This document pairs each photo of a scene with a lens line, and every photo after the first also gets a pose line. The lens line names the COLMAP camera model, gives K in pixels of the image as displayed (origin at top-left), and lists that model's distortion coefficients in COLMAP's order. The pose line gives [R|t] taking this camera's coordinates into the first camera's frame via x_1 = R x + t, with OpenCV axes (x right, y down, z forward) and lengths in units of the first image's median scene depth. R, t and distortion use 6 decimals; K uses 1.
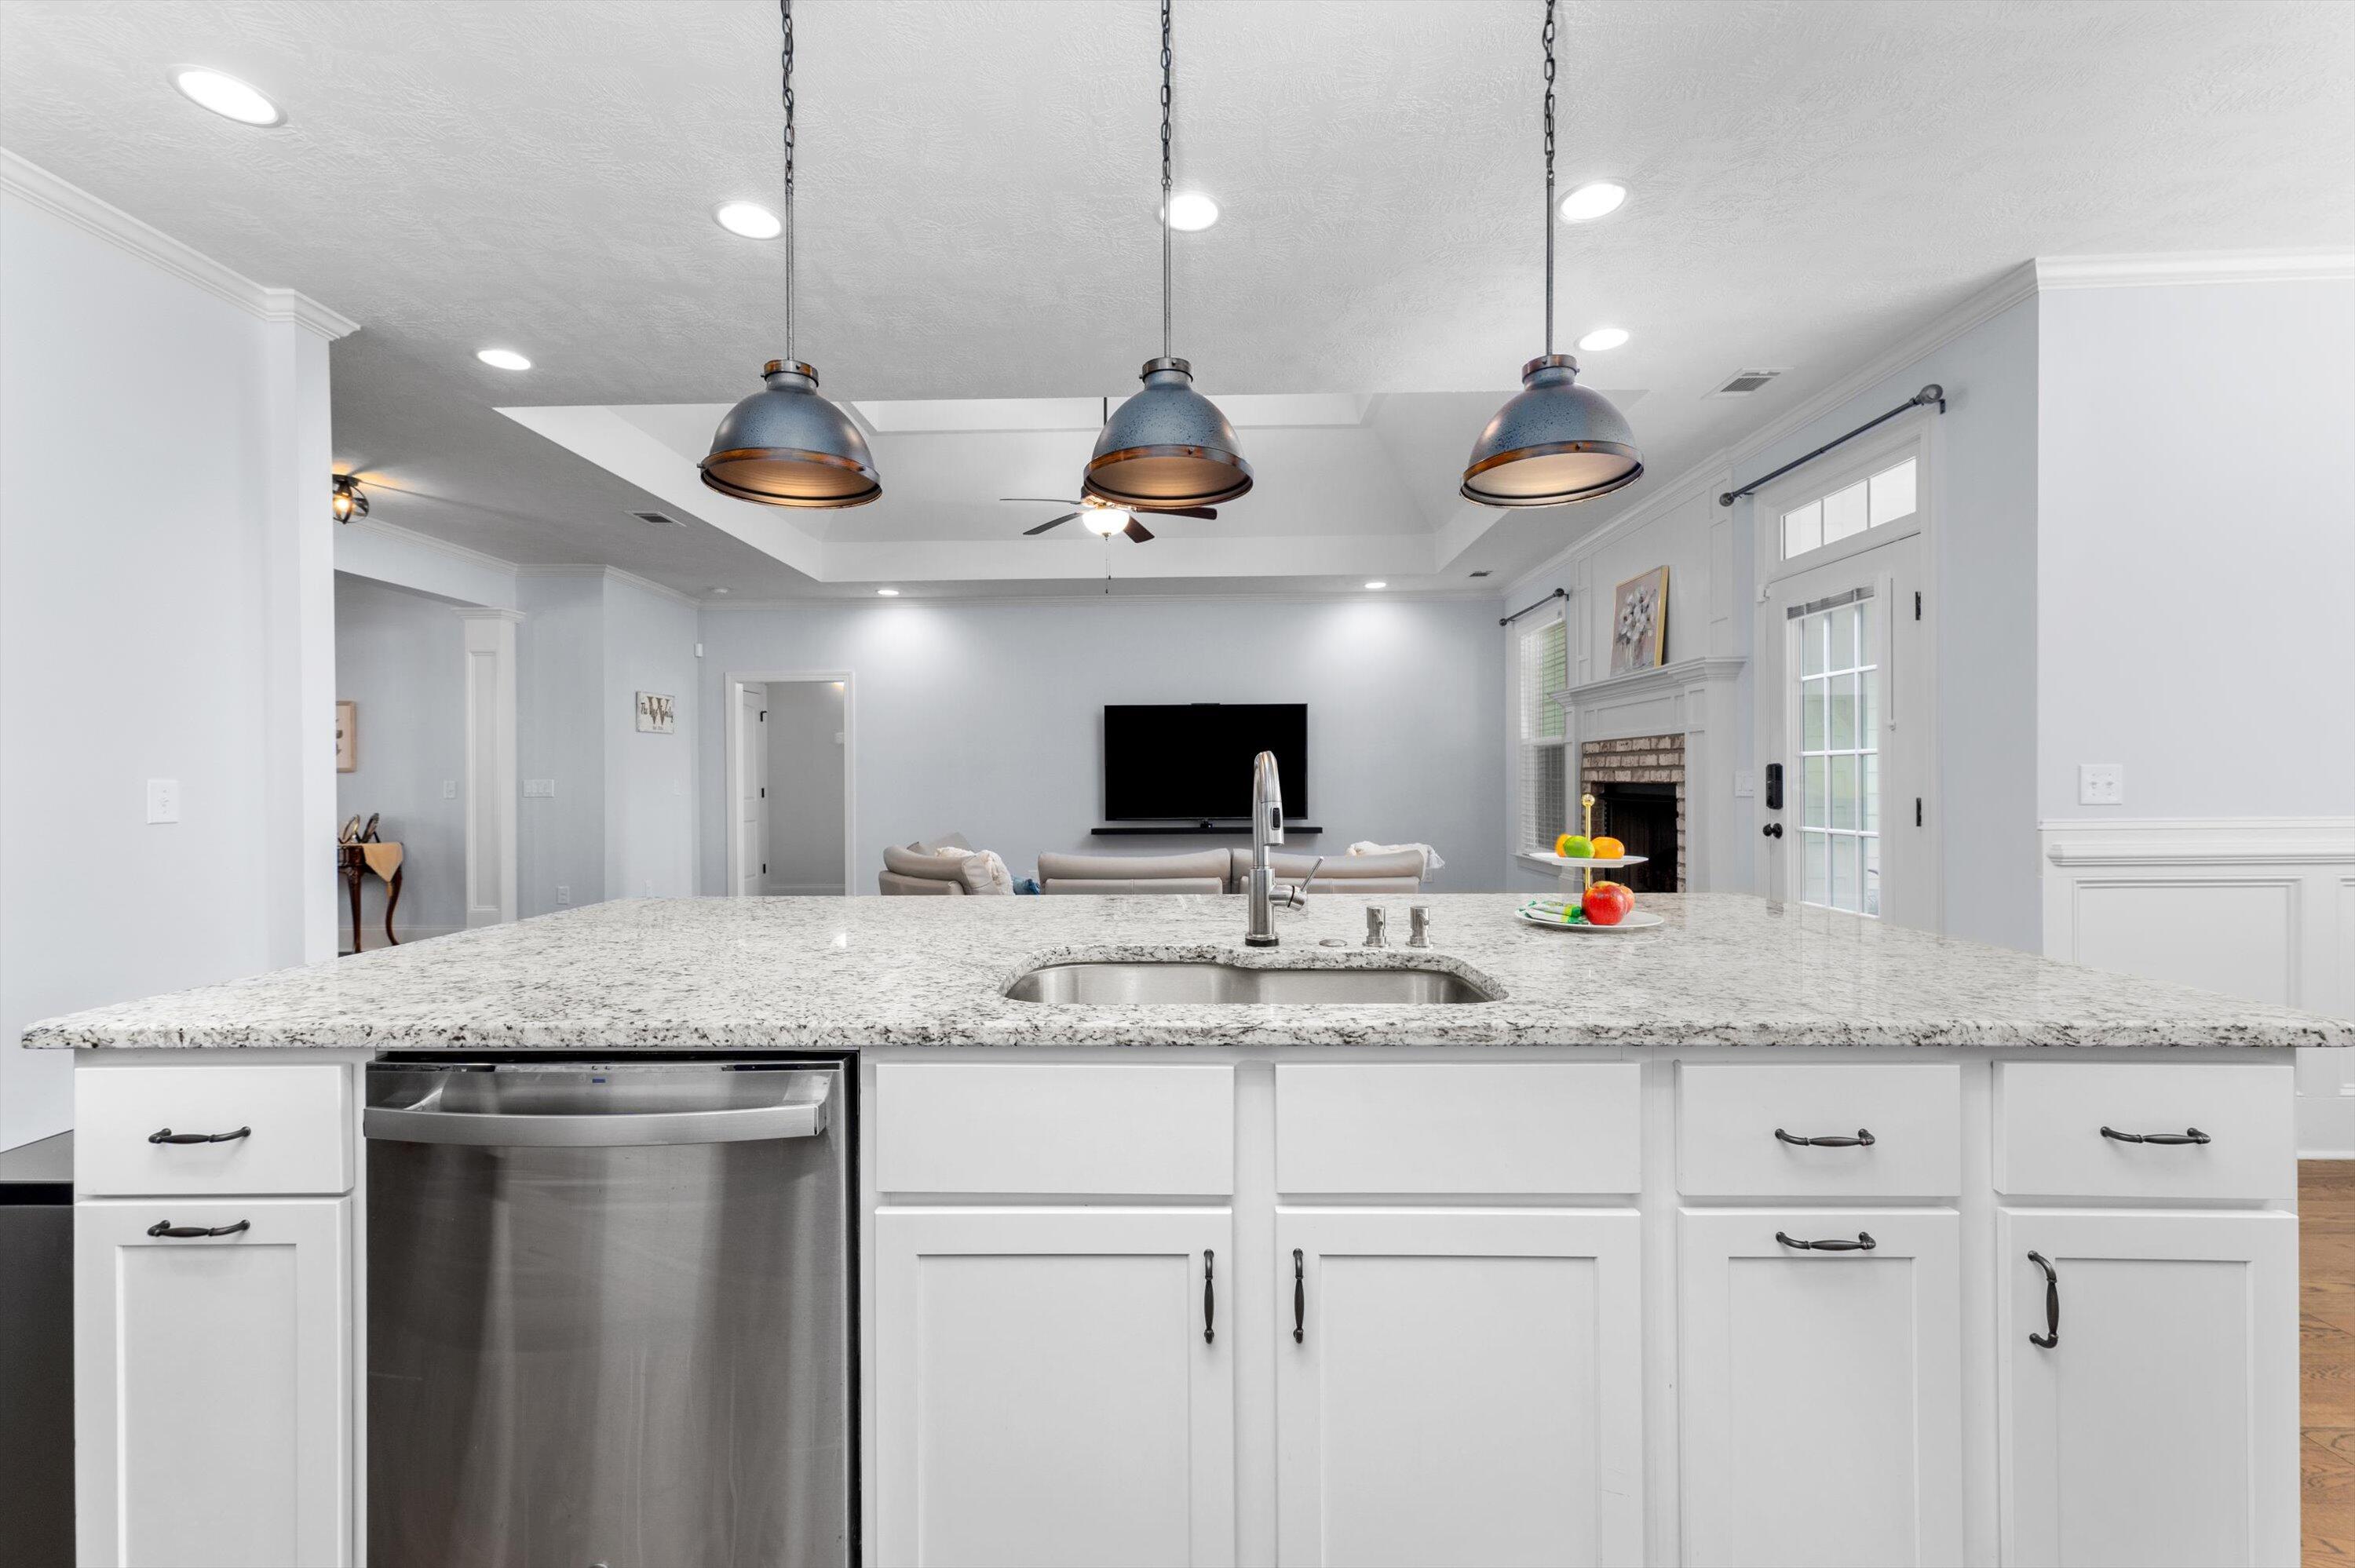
lens RADIAL K [[960.4, 0, 1181.9], [0, 960.4, 786.1], [0, 0, 1]] dist [0.010369, 0.000071]
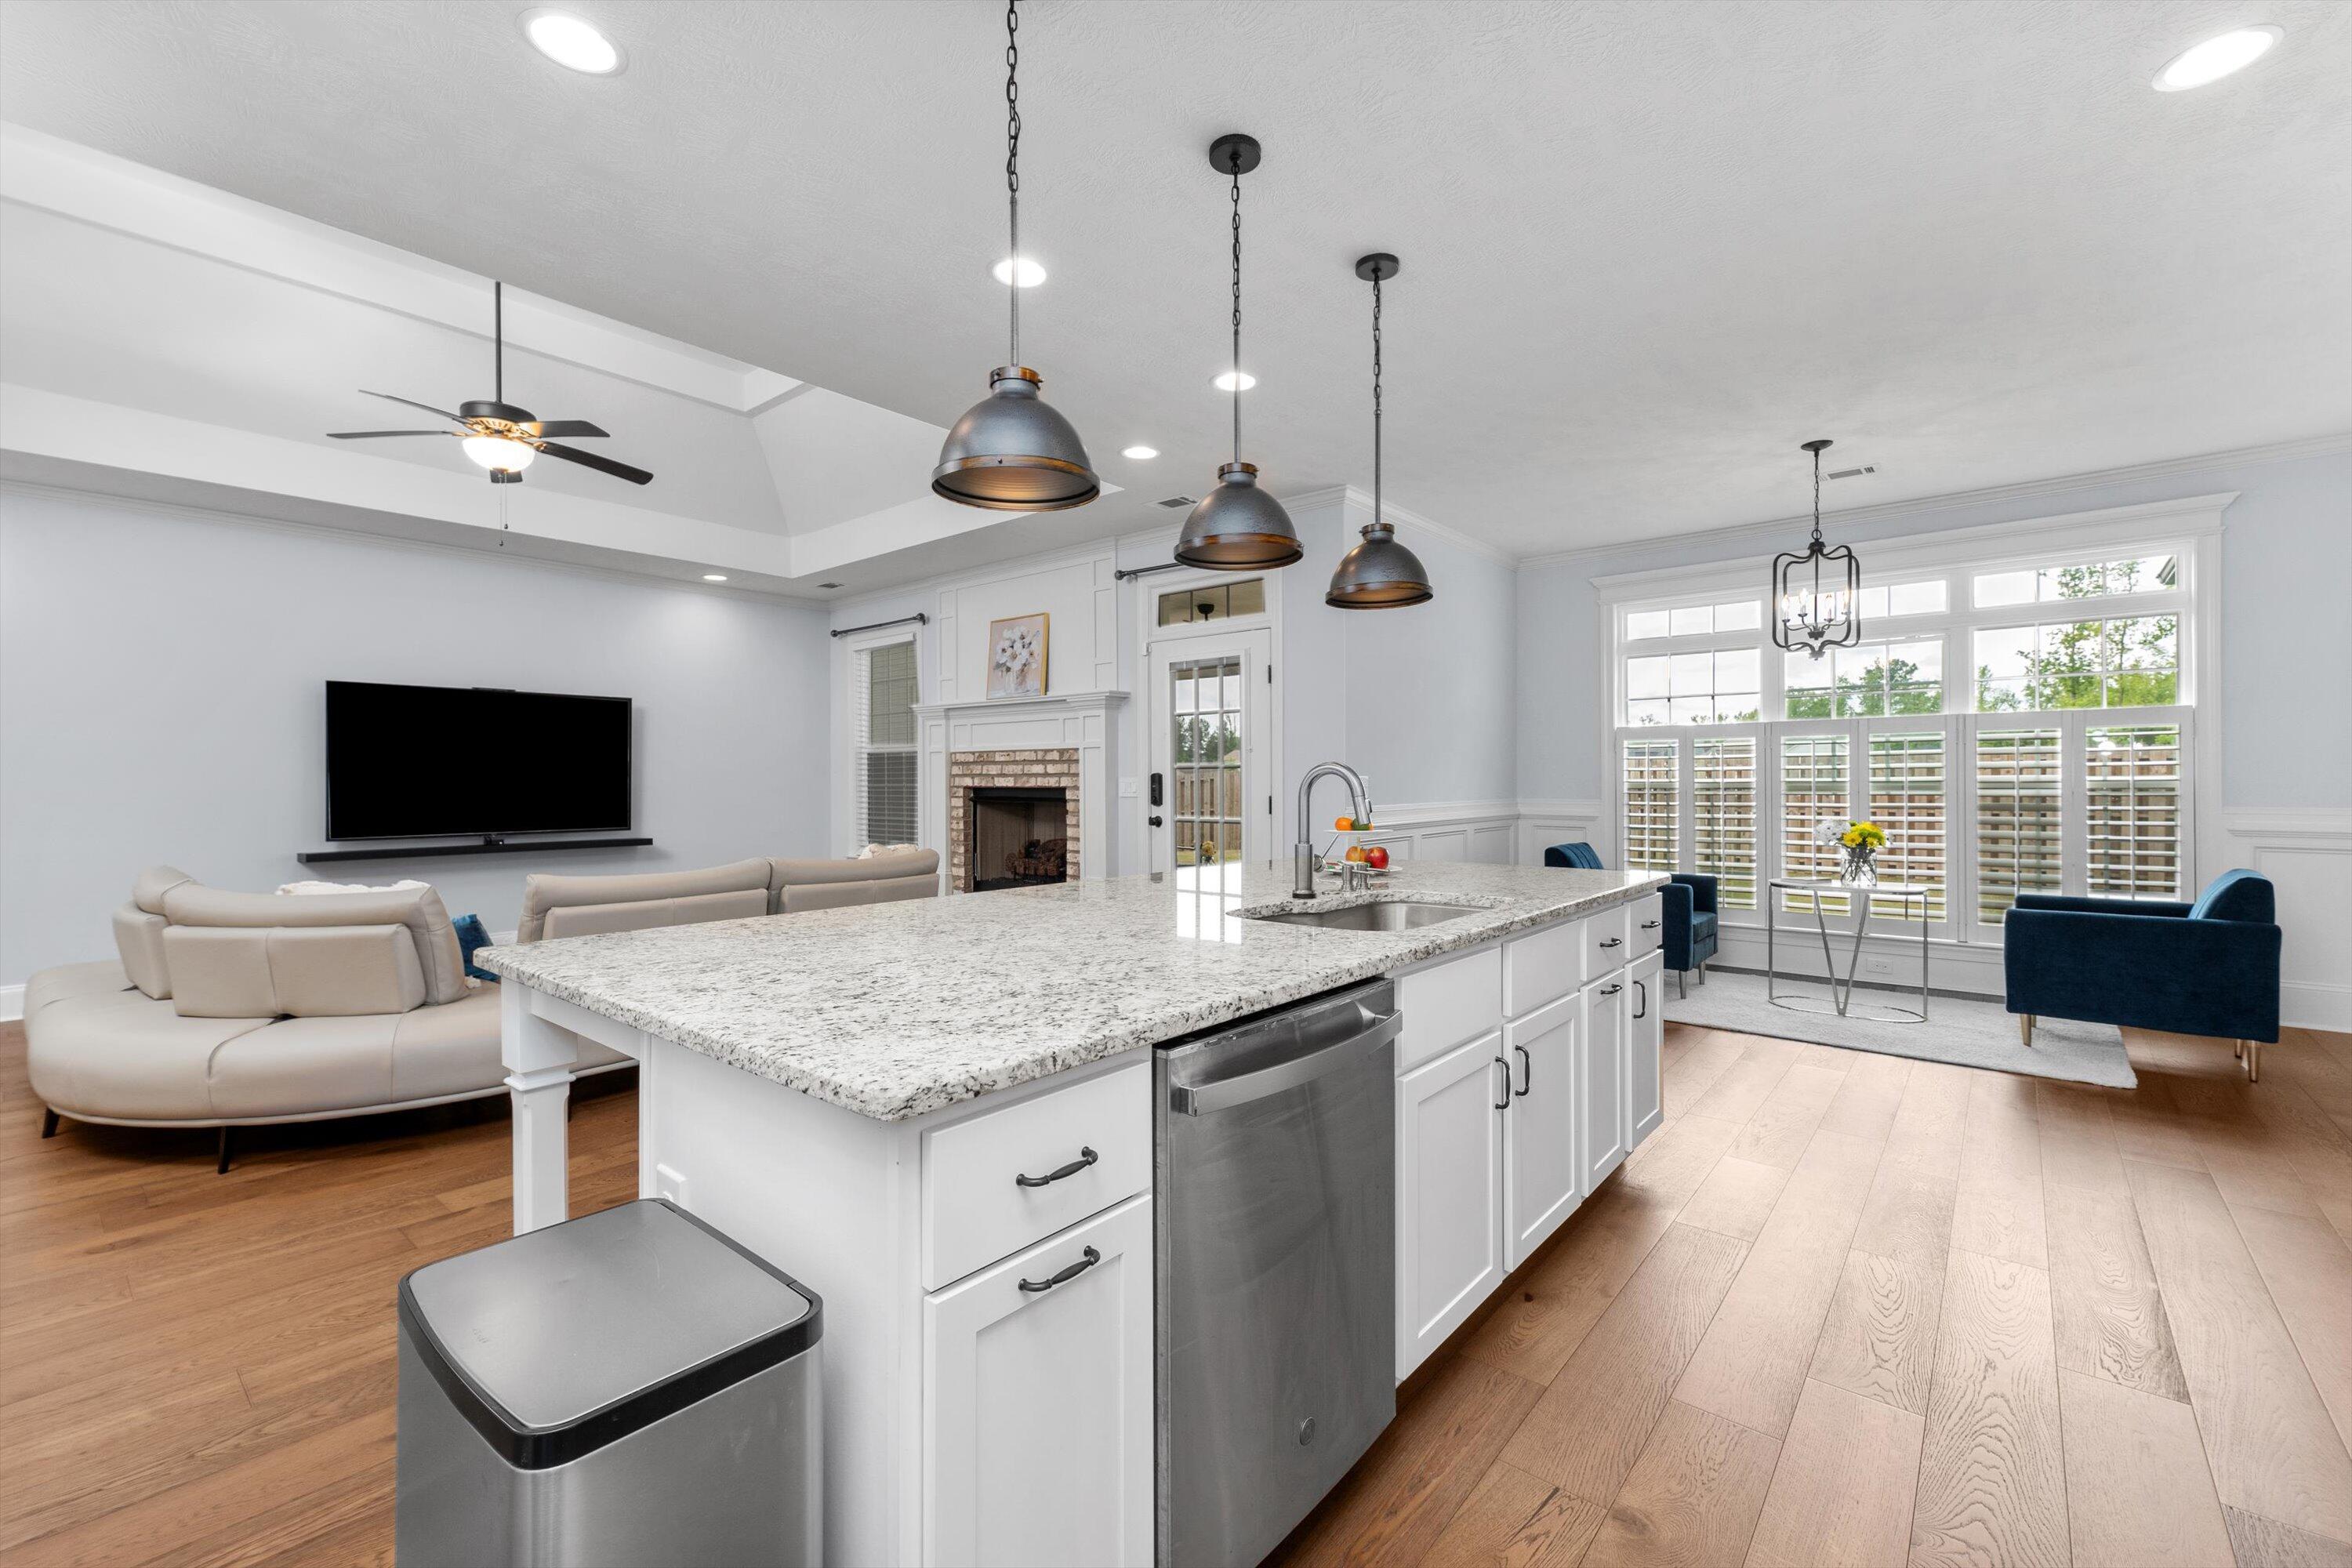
lens RADIAL K [[980.4, 0, 1167.3], [0, 980.4, 791.7], [0, 0, 1]] dist [0.002254, 0.000287]
pose [[0.630071, -0.004612, 0.776524, -0.396036], [0.005723, 0.999983, 0.001296, 0.001673], [-0.776517, 0.003627, 0.630086, 0.081247]]
